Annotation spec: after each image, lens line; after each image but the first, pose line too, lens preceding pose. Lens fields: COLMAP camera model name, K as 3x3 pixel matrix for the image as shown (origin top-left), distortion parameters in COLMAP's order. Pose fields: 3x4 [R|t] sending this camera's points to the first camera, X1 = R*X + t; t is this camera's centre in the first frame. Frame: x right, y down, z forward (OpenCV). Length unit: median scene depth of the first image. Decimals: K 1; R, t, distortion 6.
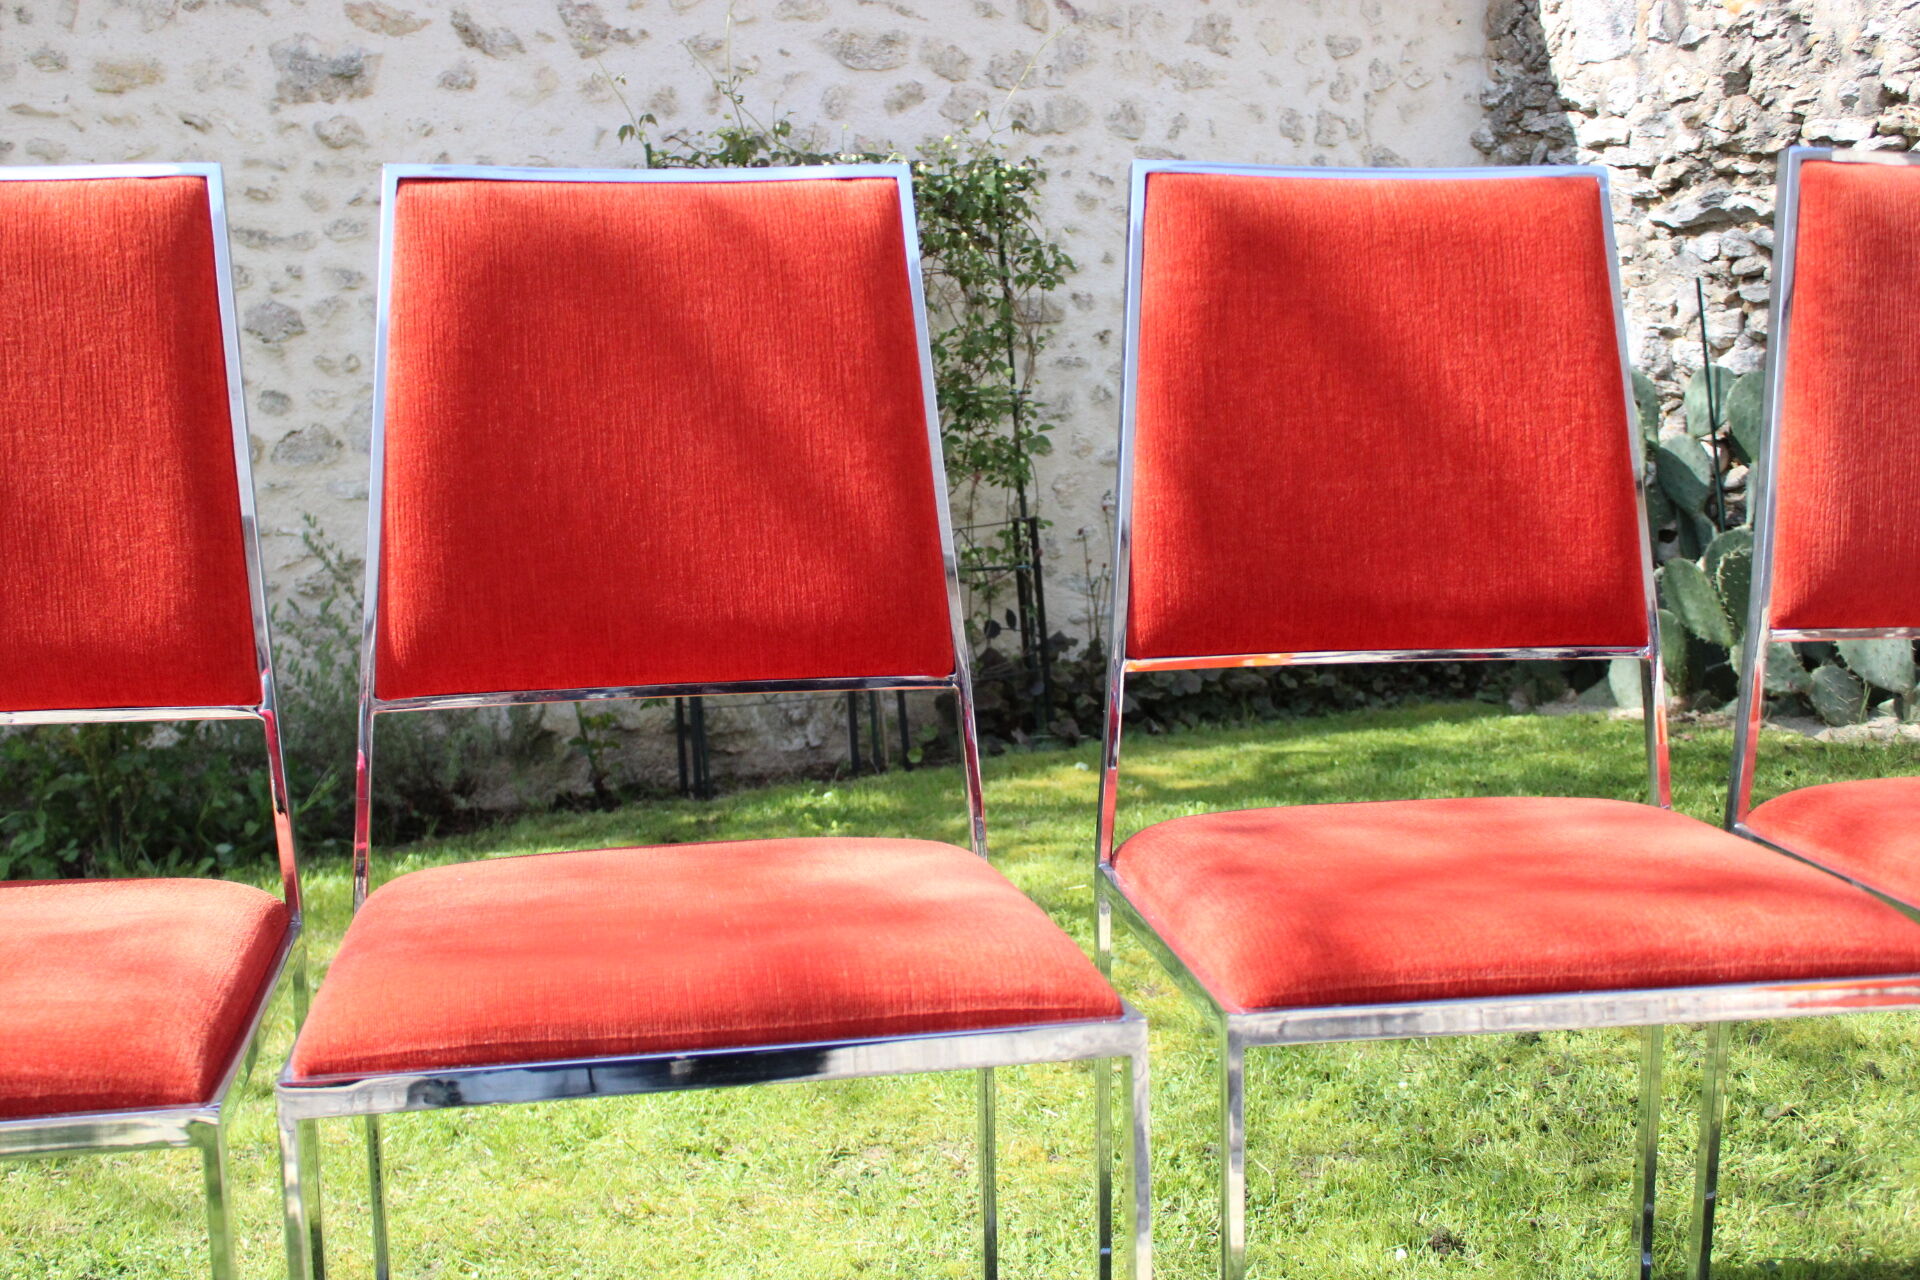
lens RADIAL K [[2144.3, 0, 942.6], [0, 2144.3, 633.7], [0, 0, 1]] dist [-0.050887, 0.000000]
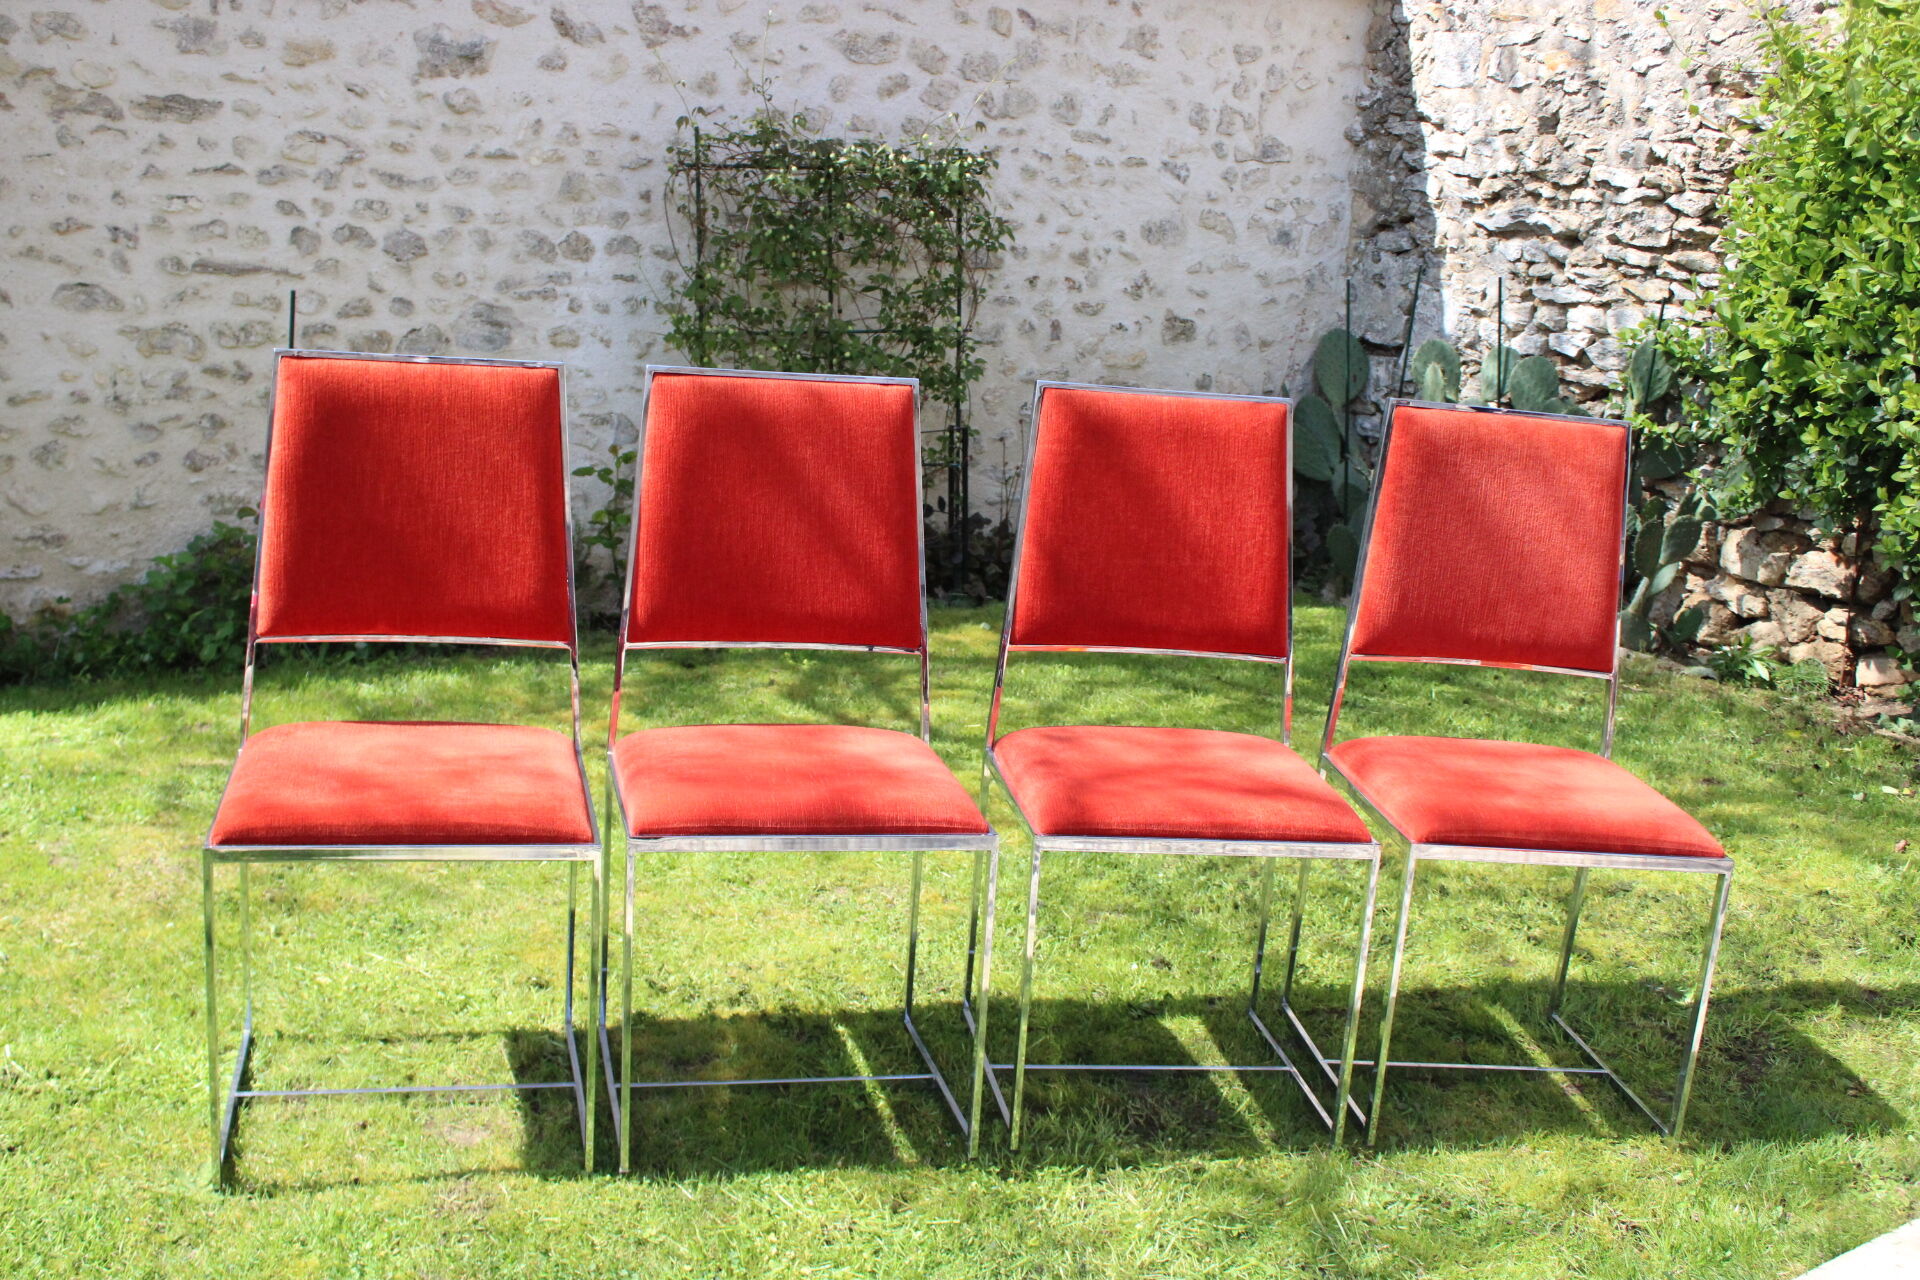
lens RADIAL K [[2305.1, 0, 956.4], [0, 2305.1, 644.6], [0, 0, 1]] dist [-0.052281, 0.000000]
pose [[0.995309, 0.080313, 0.053945, -0.030614], [-0.086177, 0.989383, 0.117023, -0.094966], [-0.043973, -0.121122, 0.991663, -0.438246]]
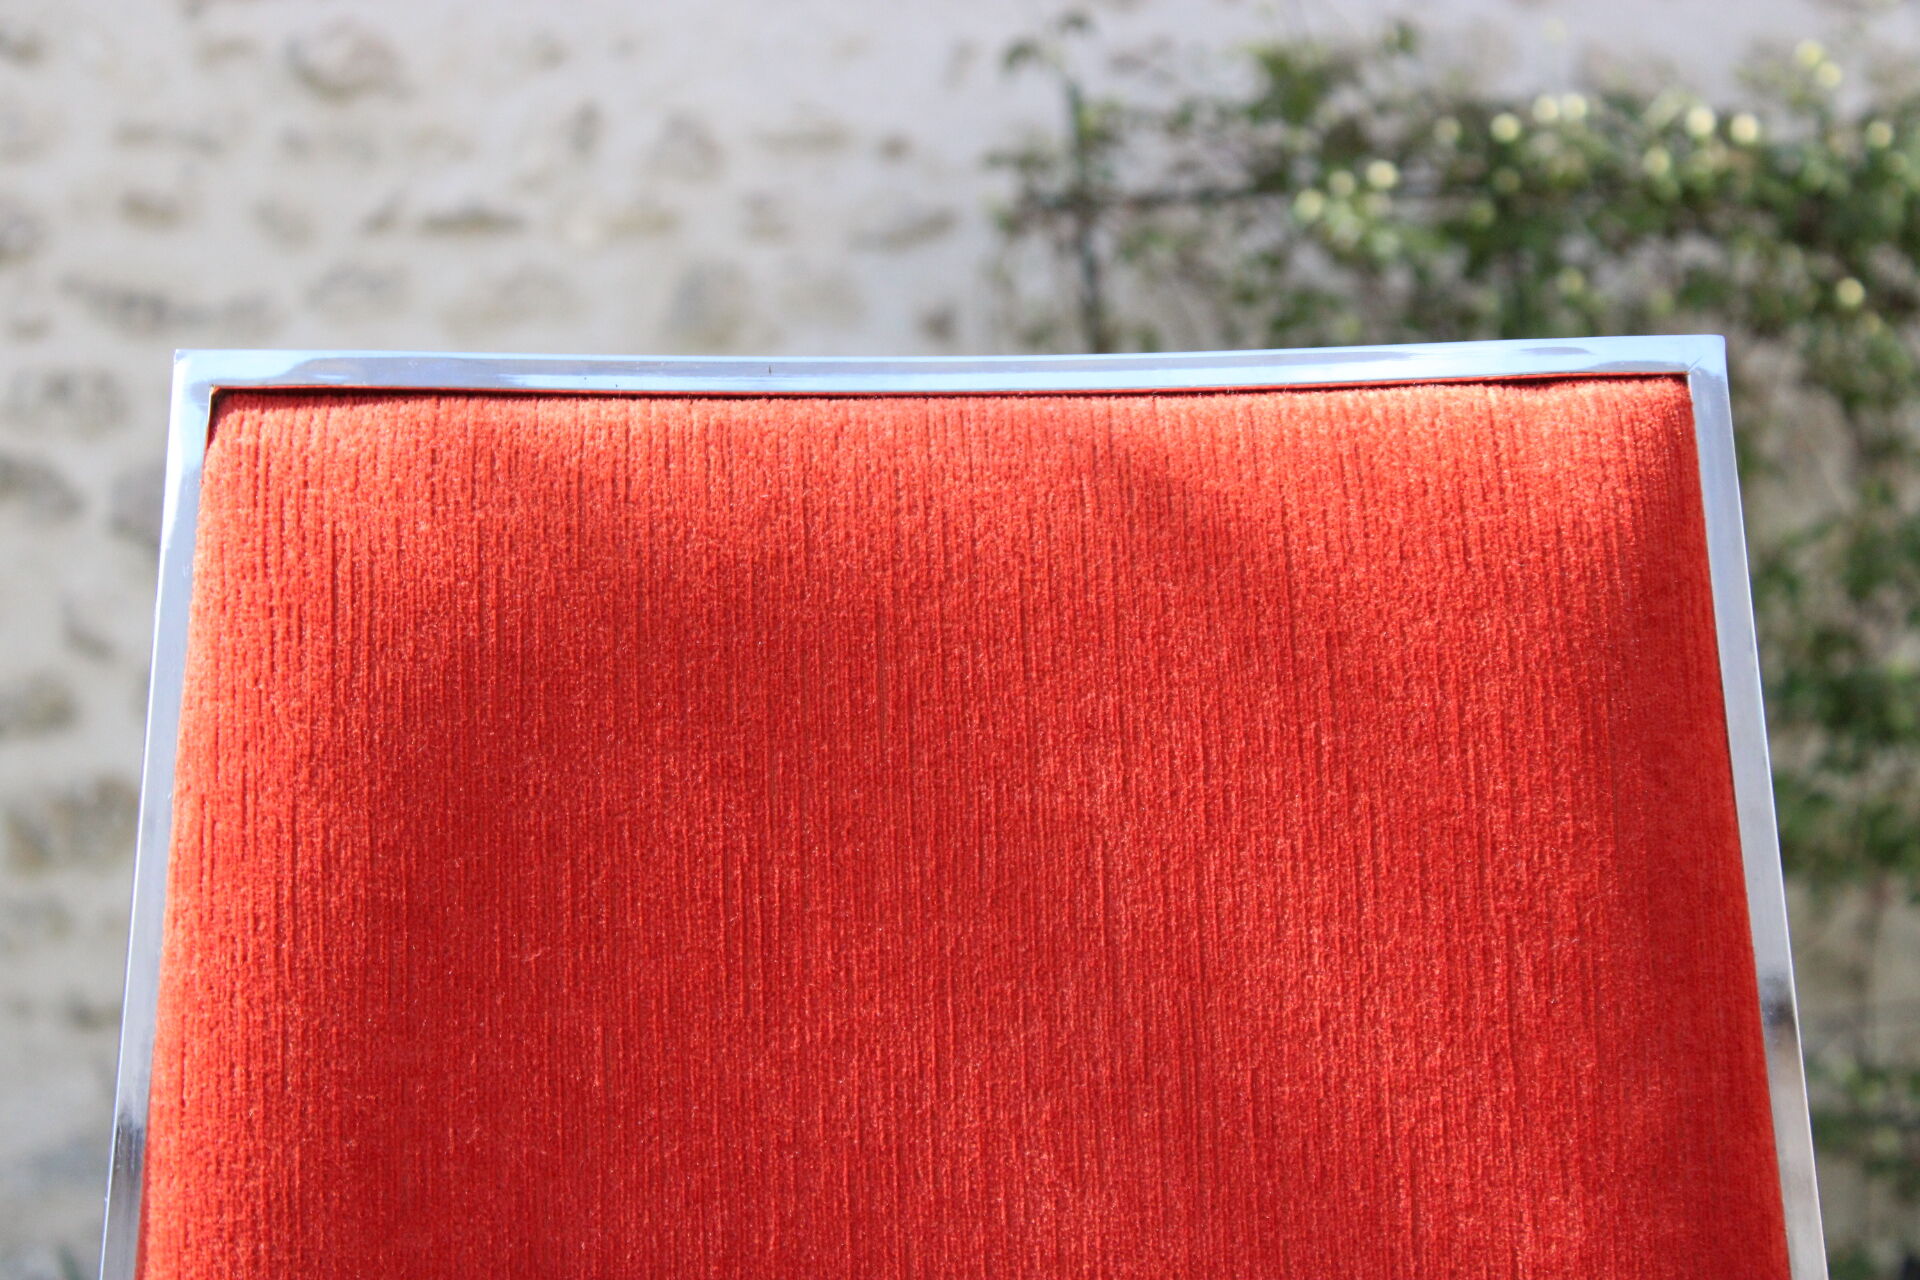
lens RADIAL K [[4689.0, 0, 955.8], [0, 4689.0, 642.4], [0, 0, 1]] dist [0.182272, 0.000000]
pose [[0.985221, 0.008522, -0.171077, -0.003242], [-0.023039, 0.996279, -0.083048, -0.045208], [0.169733, 0.085762, 0.981751, 0.111678]]
